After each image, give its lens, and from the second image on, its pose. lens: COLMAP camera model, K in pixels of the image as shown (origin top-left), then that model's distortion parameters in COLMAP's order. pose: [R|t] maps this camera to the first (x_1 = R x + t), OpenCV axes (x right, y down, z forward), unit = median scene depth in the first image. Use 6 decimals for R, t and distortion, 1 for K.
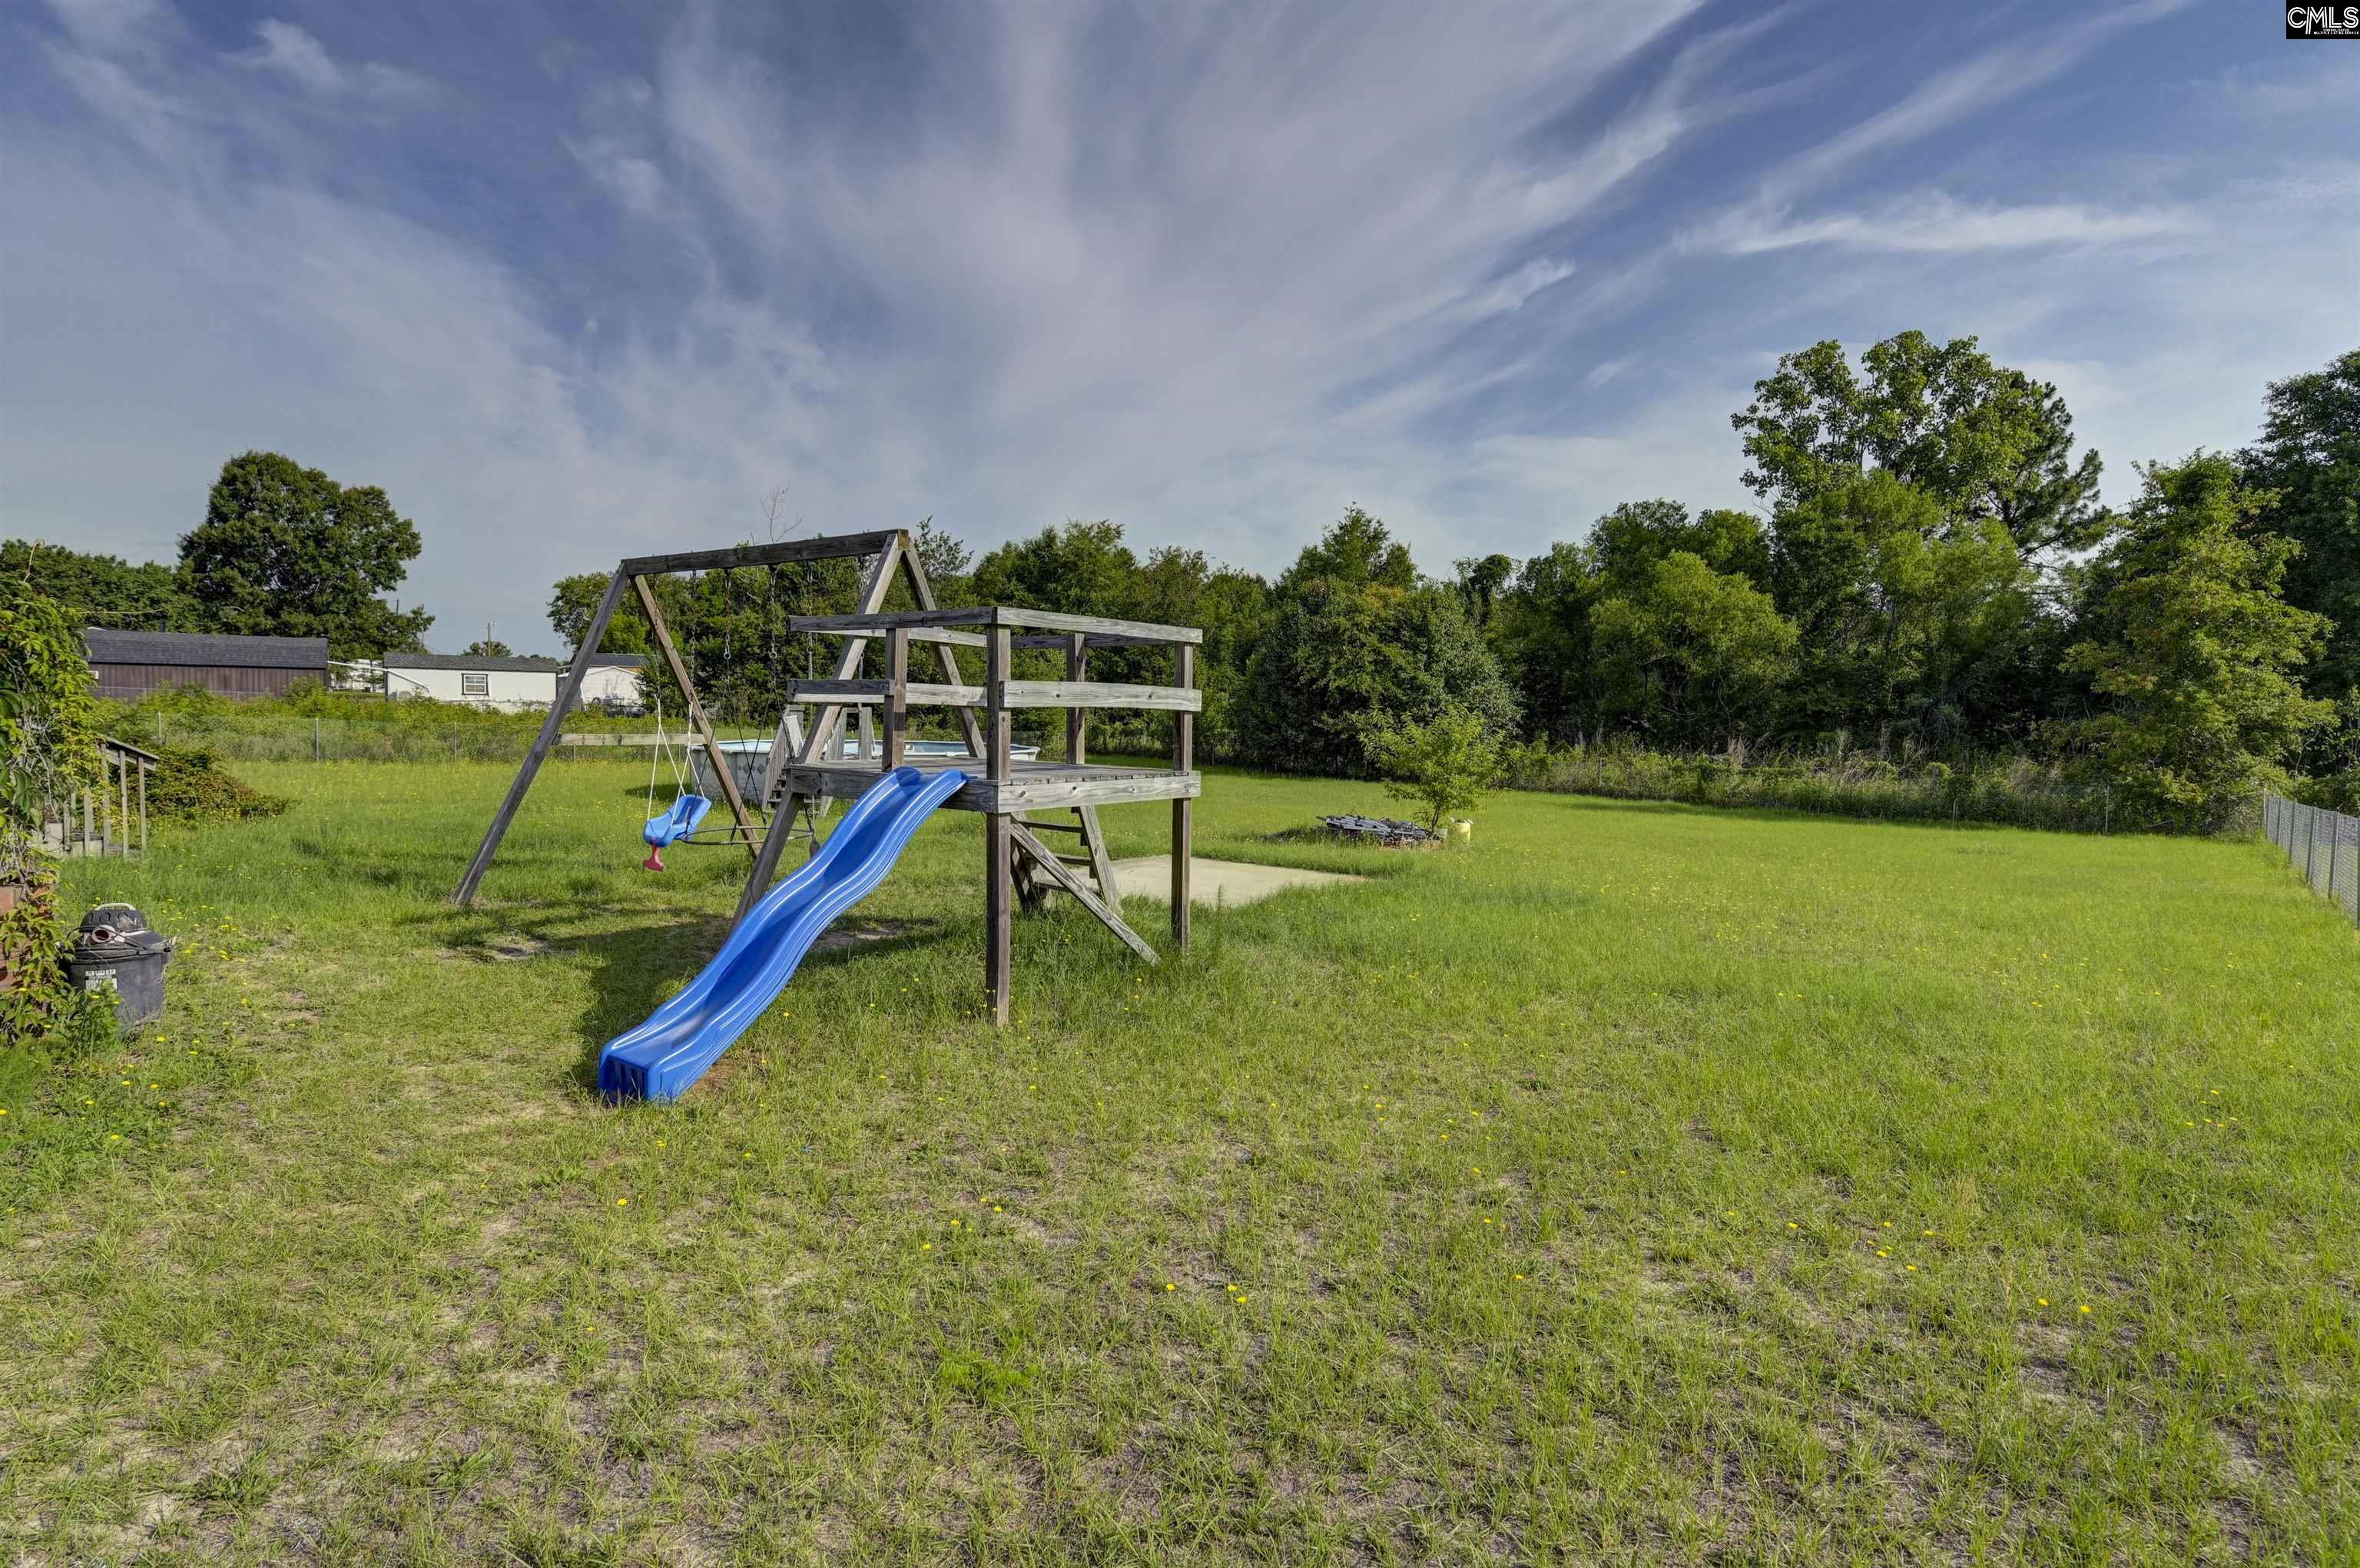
lens RADIAL K [[1124.1, 0, 1180.0], [0, 1124.1, 784.0], [0, 0, 1]] dist [-0.028056, -0.001102]
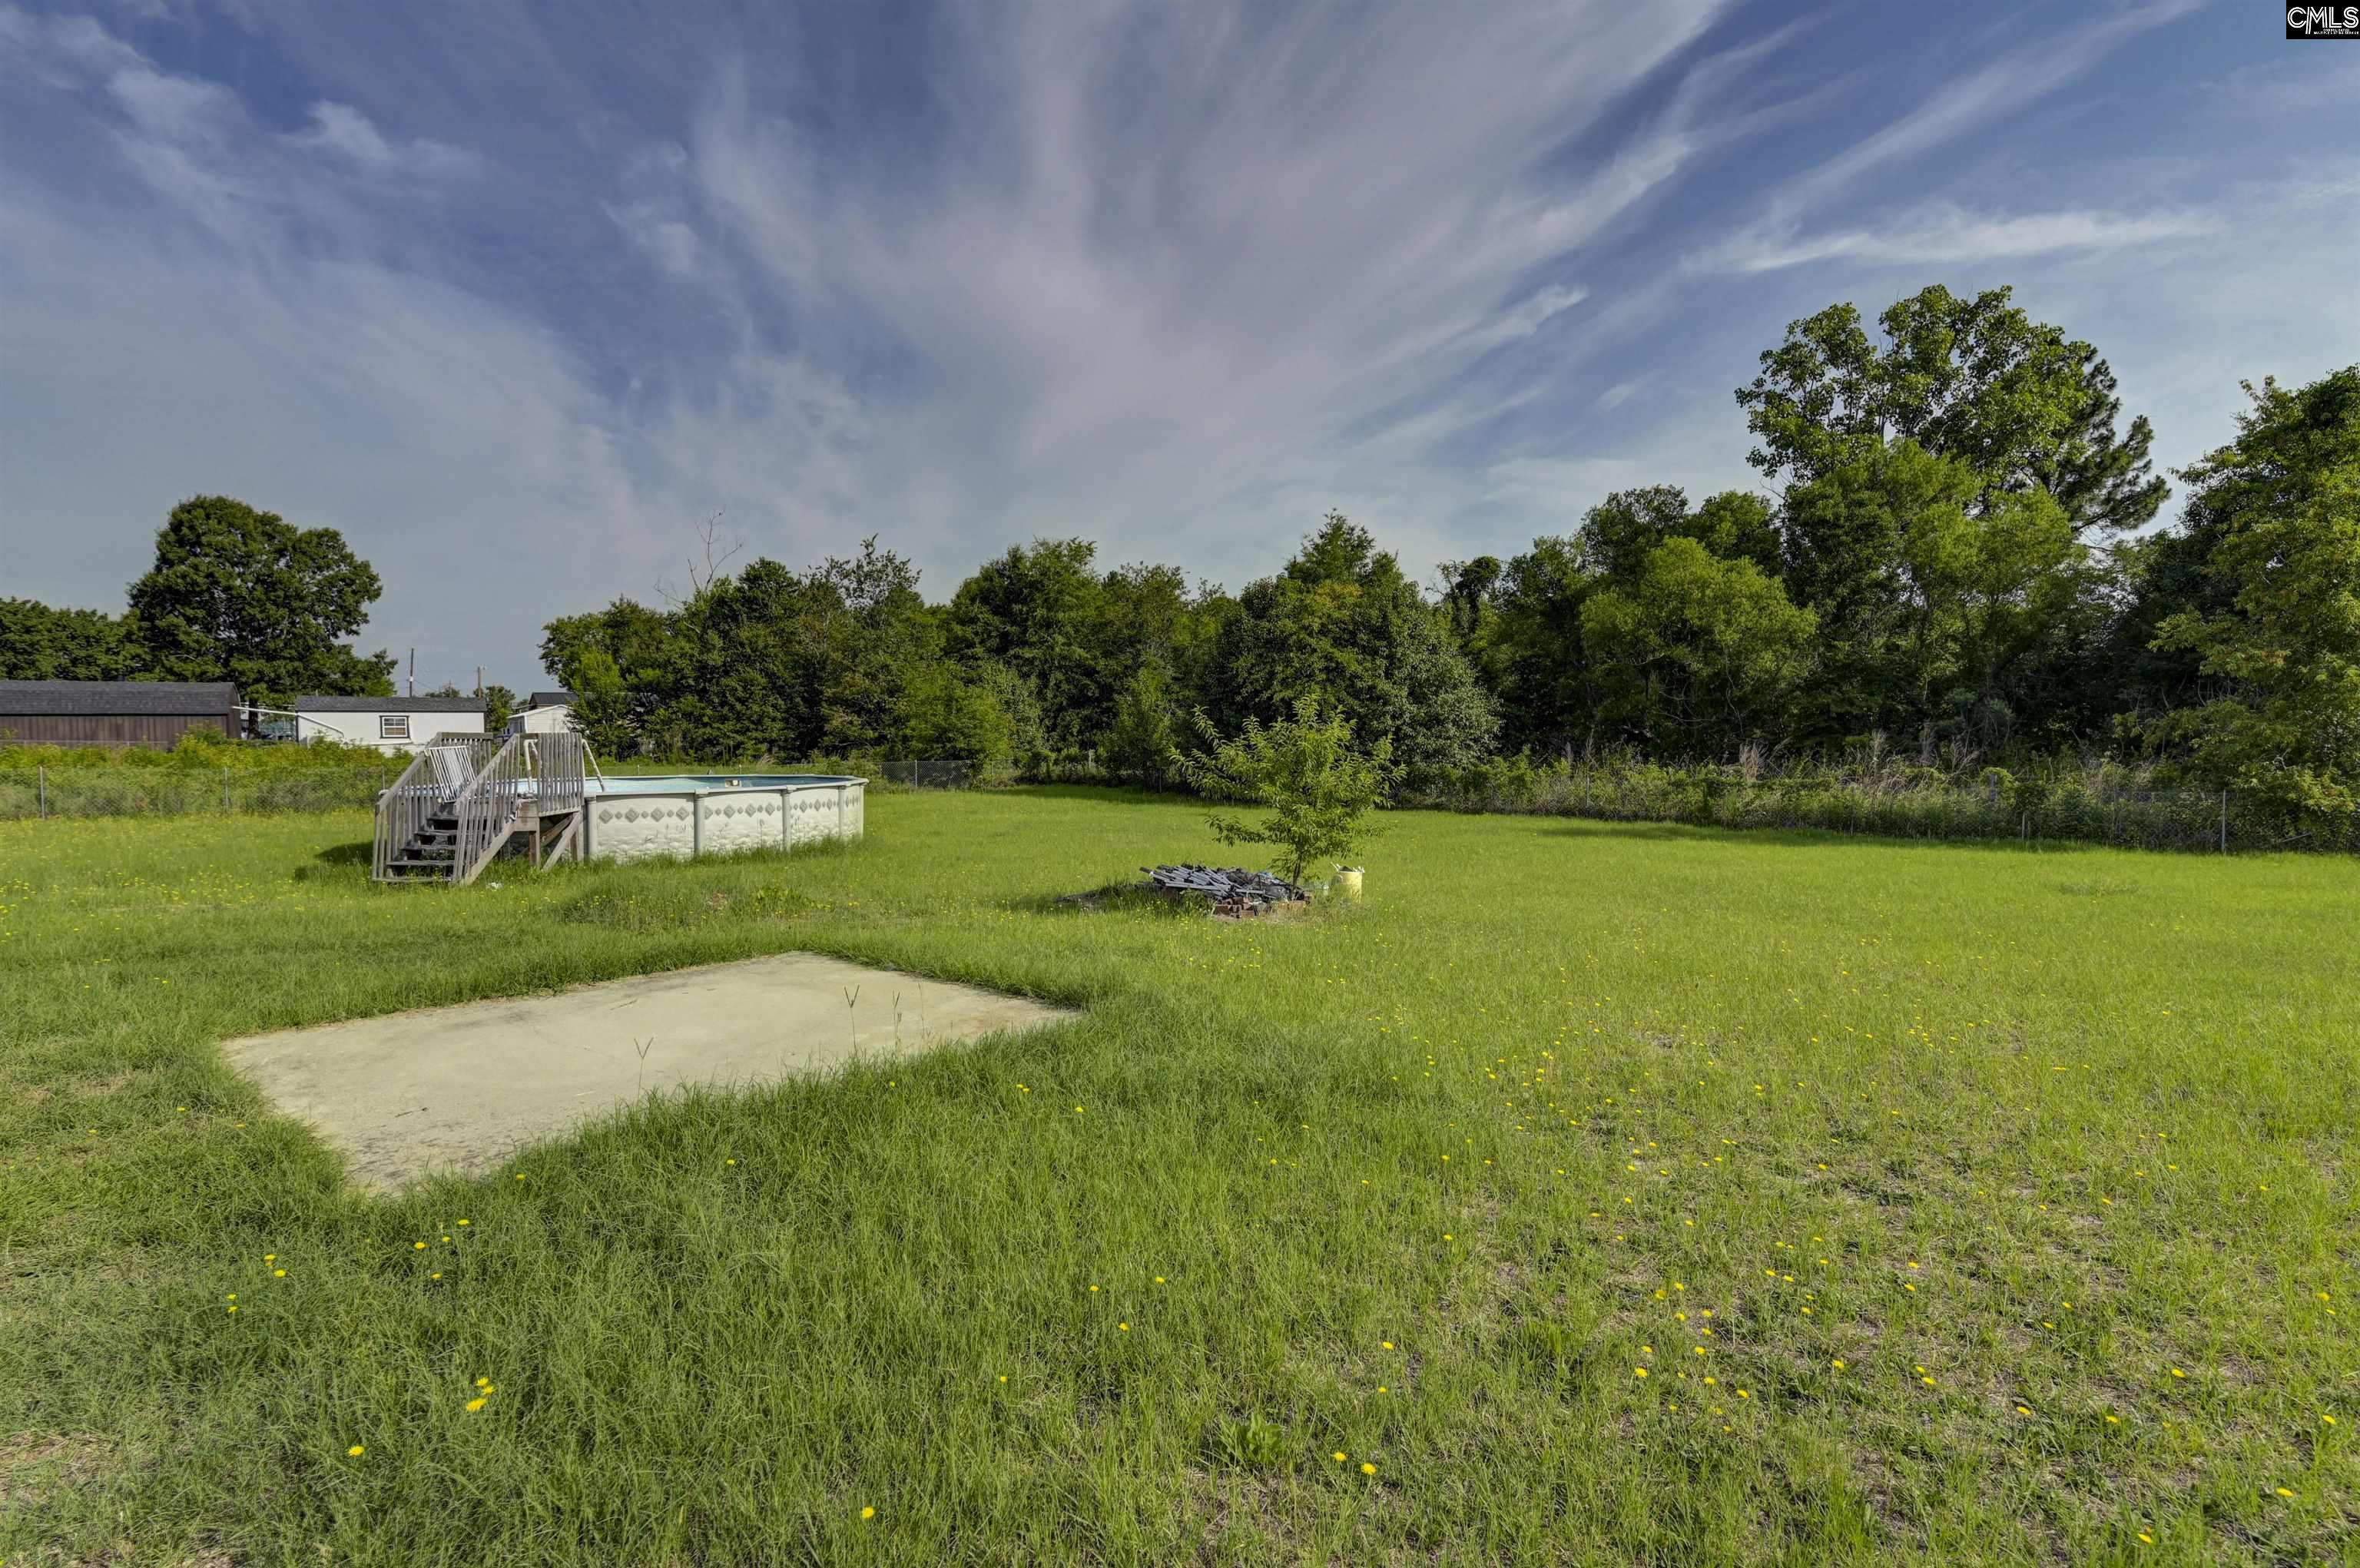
lens RADIAL K [[1092.7, 0, 1187.7], [0, 1092.7, 798.7], [0, 0, 1]] dist [-0.027860, 0.000777]
pose [[0.999349, -0.027042, -0.023869, 0.062312], [0.026823, 0.999595, -0.009468, -0.002765], [0.024115, 0.008821, 0.999670, 0.113469]]
